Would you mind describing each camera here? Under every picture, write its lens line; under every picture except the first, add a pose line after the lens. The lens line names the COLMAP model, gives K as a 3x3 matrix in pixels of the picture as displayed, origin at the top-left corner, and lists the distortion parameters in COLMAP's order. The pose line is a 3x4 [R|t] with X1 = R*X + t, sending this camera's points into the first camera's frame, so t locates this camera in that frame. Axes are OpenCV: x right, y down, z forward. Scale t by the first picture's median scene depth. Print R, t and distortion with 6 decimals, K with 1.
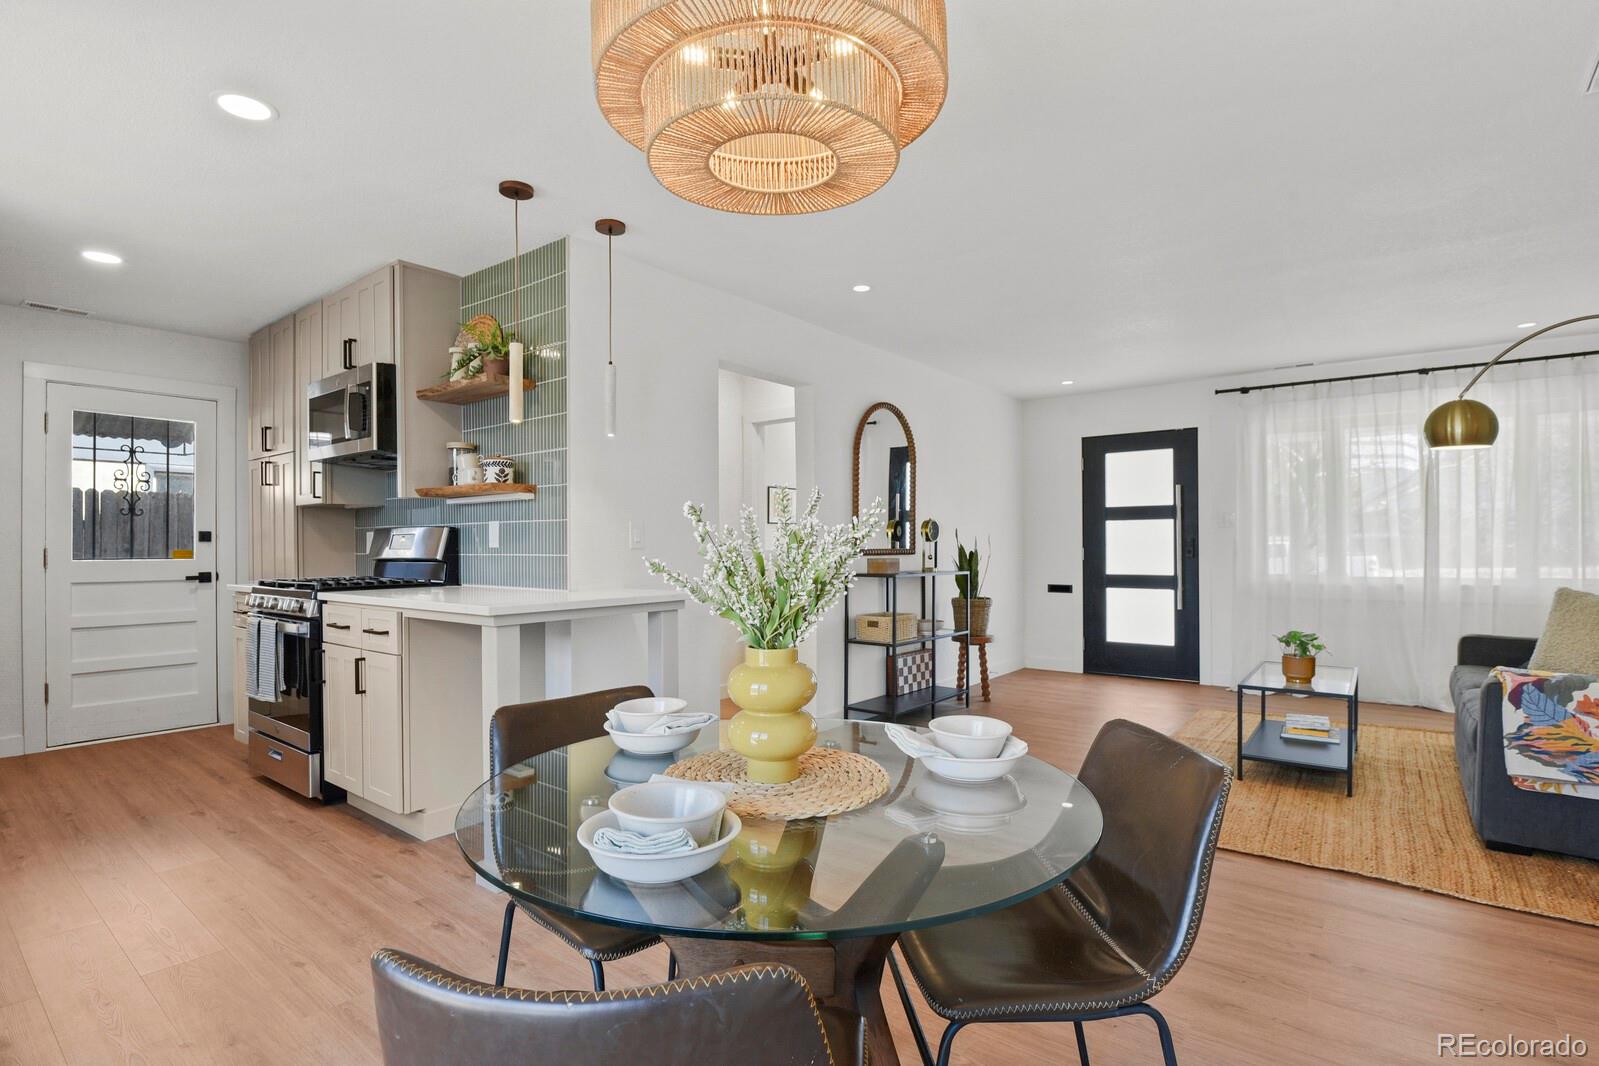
lens RADIAL K [[778.2, 0, 807.8], [0, 778.2, 538.6], [0, 0, 1]] dist [-0.032550, -0.000945]
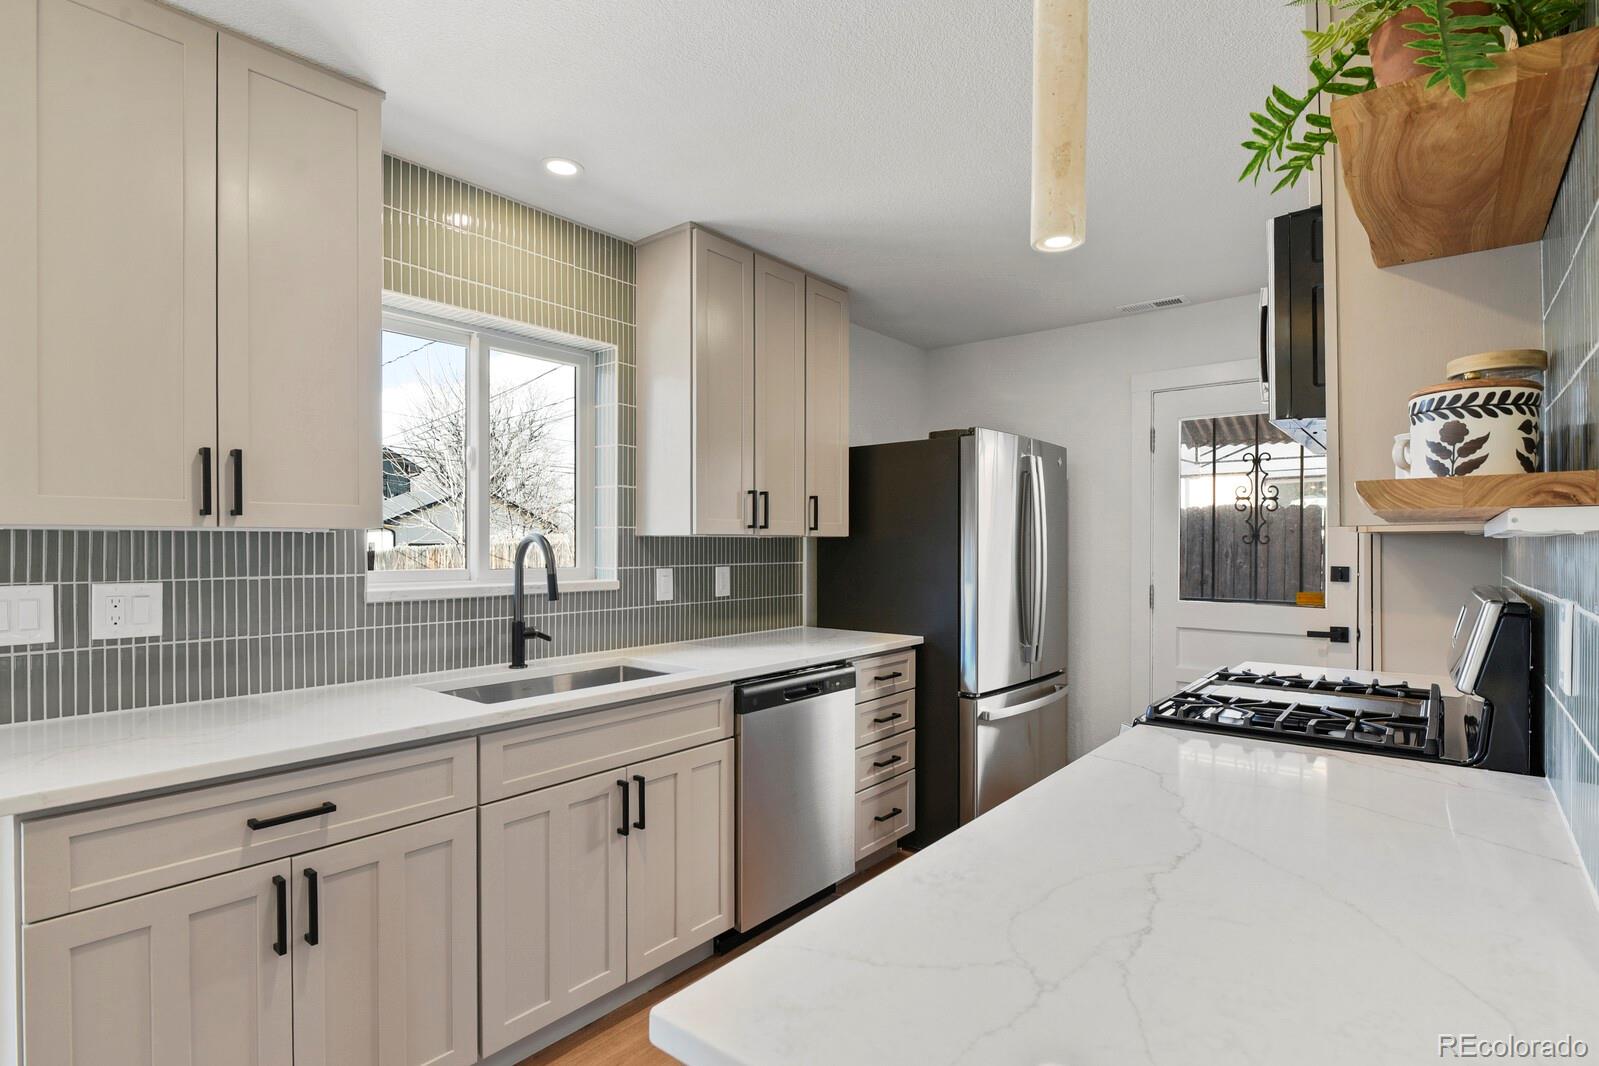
lens RADIAL K [[786.2, 0, 805.2], [0, 786.2, 544.4], [0, 0, 1]] dist [-0.025632, -0.000803]
pose [[-0.028797, 0.004287, -0.999576, -0.103514], [0.008476, 0.999956, 0.004045, -0.043143], [0.999549, -0.008356, -0.028833, 0.650737]]
